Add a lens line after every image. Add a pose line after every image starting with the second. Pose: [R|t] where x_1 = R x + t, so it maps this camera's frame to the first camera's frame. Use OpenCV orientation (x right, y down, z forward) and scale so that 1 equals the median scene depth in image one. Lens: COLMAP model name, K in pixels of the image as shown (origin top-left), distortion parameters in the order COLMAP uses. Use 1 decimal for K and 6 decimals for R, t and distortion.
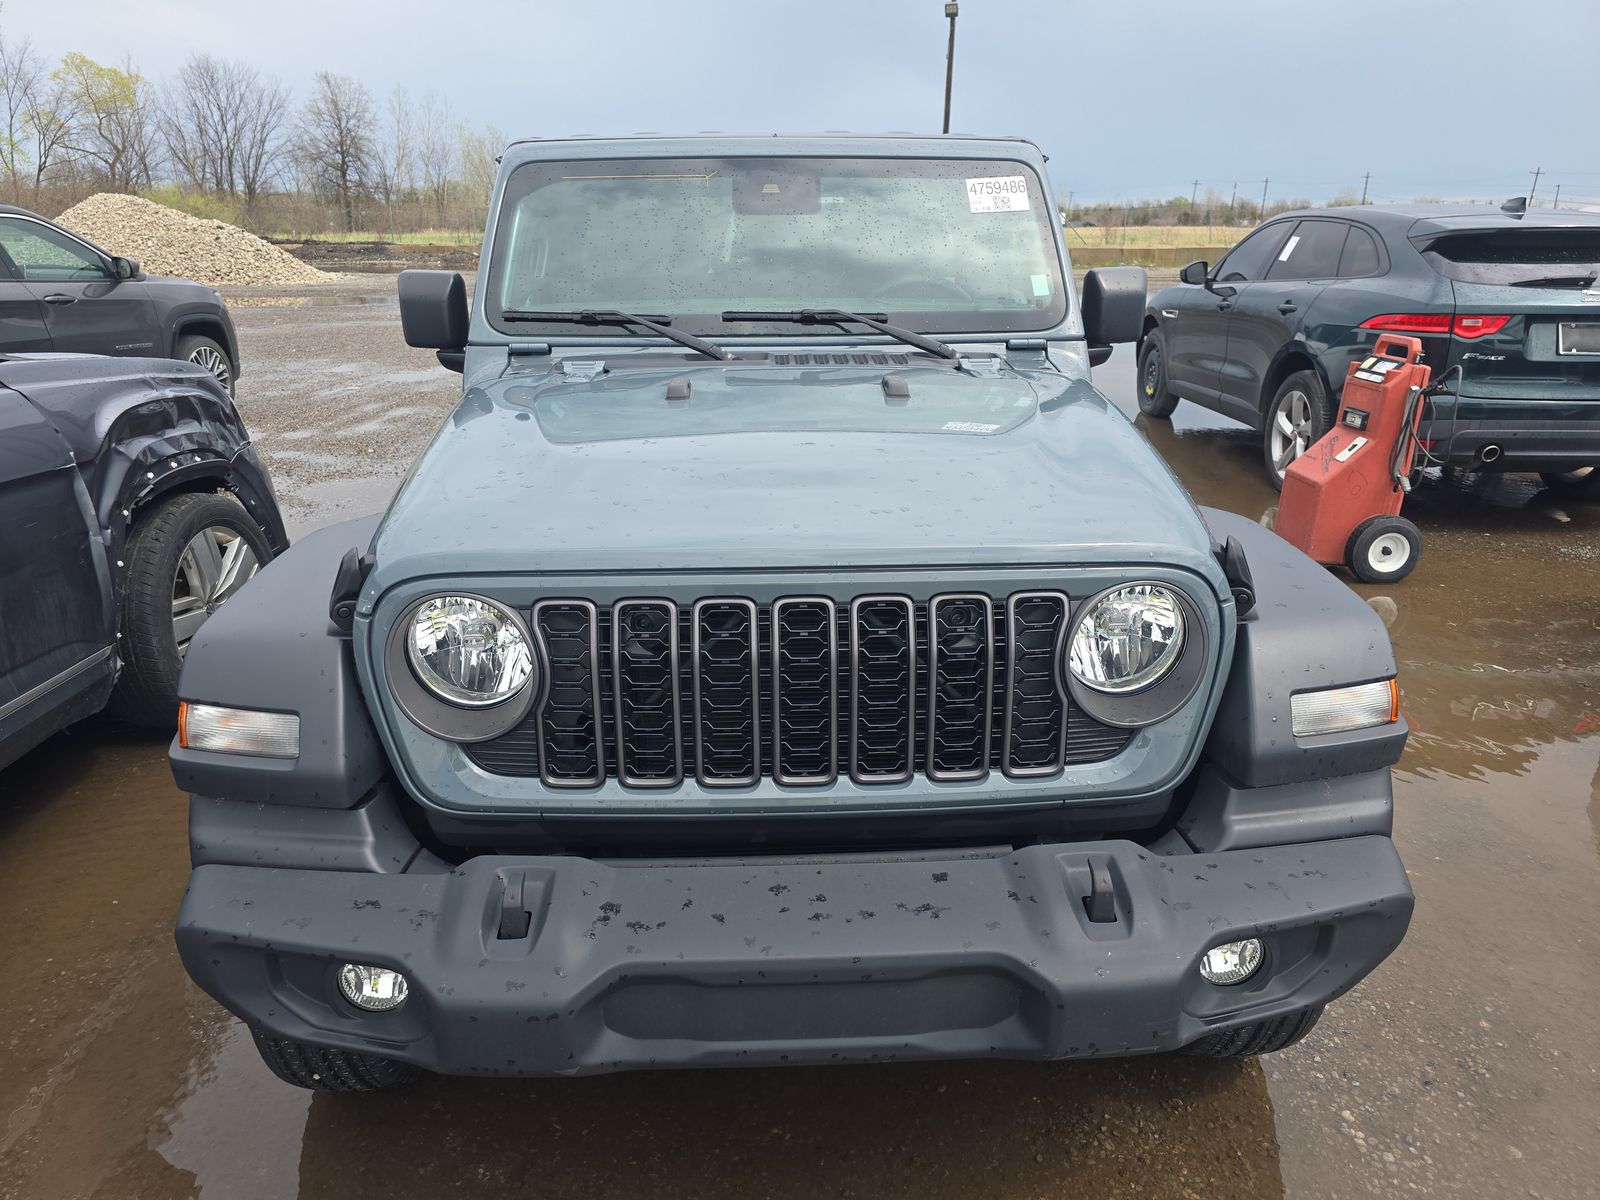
lens RADIAL K [[1078.7, 0, 797.9], [0, 1078.7, 593.0], [0, 0, 1]] dist [0.008910, -0.003411]
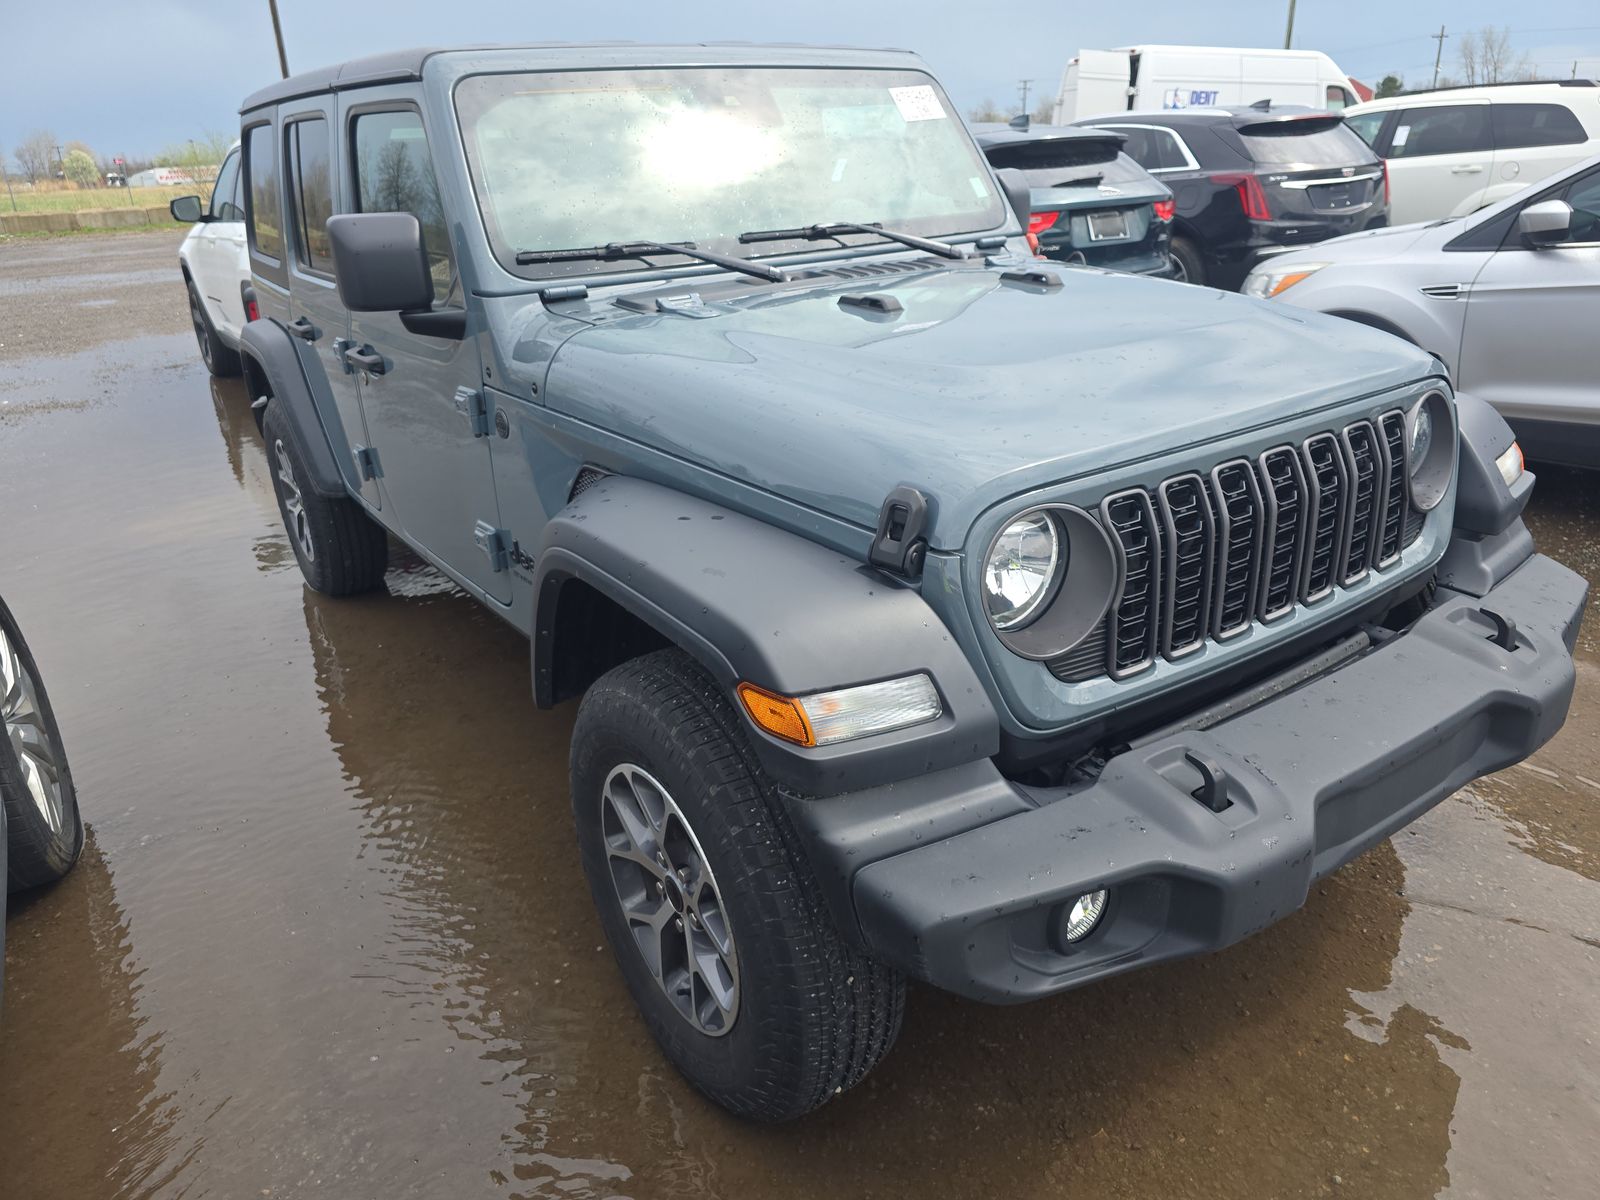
lens RADIAL K [[1078.7, 0, 801.4], [0, 1078.7, 600.6], [0, 0, 1]] dist [0.008910, -0.003411]
pose [[0.852923, -0.236059, 0.465617, -0.538447], [0.212940, 0.971668, 0.102553, -0.033581], [-0.476634, 0.011678, 0.879024, 0.145670]]
